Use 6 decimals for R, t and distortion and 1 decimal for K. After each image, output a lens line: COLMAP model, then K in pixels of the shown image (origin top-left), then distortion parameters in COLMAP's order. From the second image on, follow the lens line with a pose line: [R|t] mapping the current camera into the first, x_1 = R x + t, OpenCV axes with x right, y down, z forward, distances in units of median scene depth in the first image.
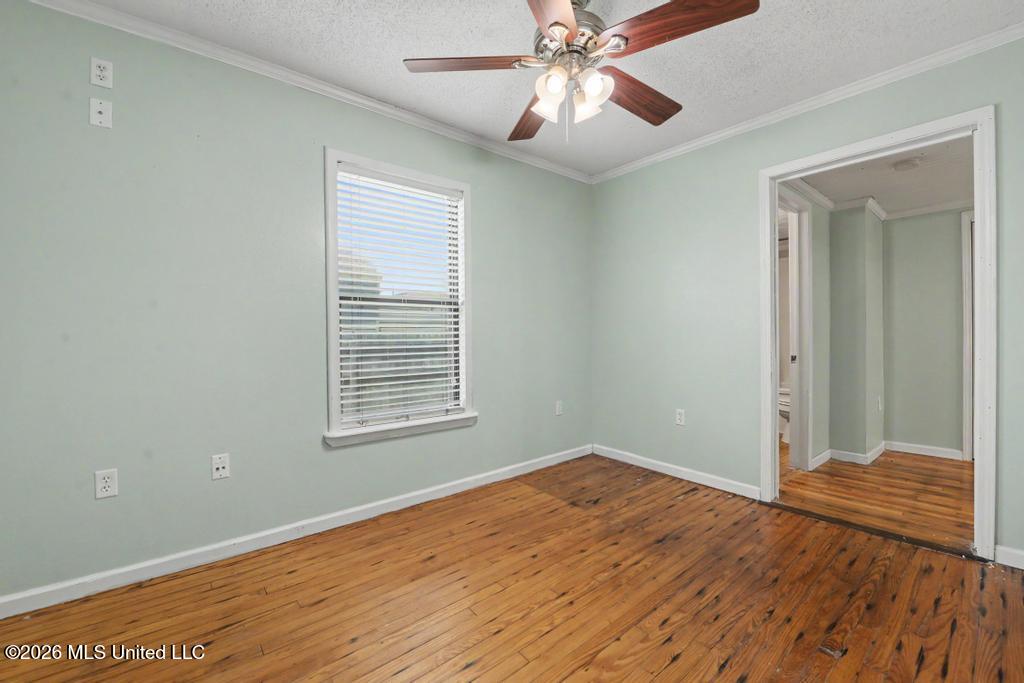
lens RADIAL K [[415.4, 0, 508.5], [0, 415.4, 341.8], [0, 0, 1]] dist [-0.017119, -0.001854]
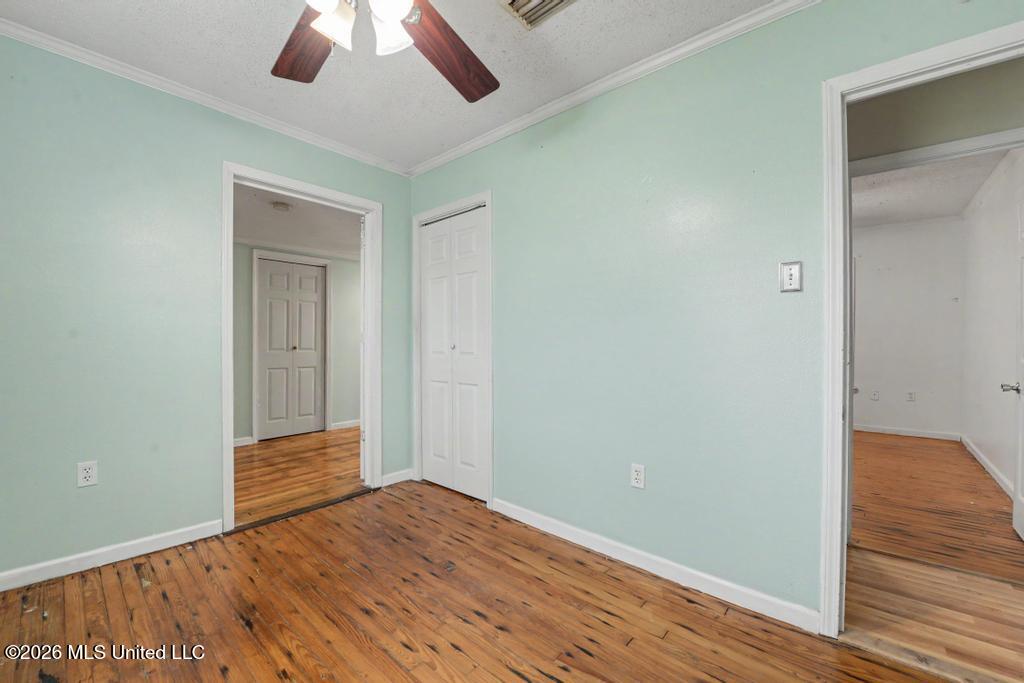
lens RADIAL K [[415.4, 0, 506.8], [0, 415.4, 340.0], [0, 0, 1]] dist [-0.017119, -0.001854]
pose [[-0.160985, 0.013199, 0.986869, -0.389540], [0.010813, 0.999874, -0.011609, -0.011186], [-0.986898, 0.008802, -0.161108, 0.585926]]
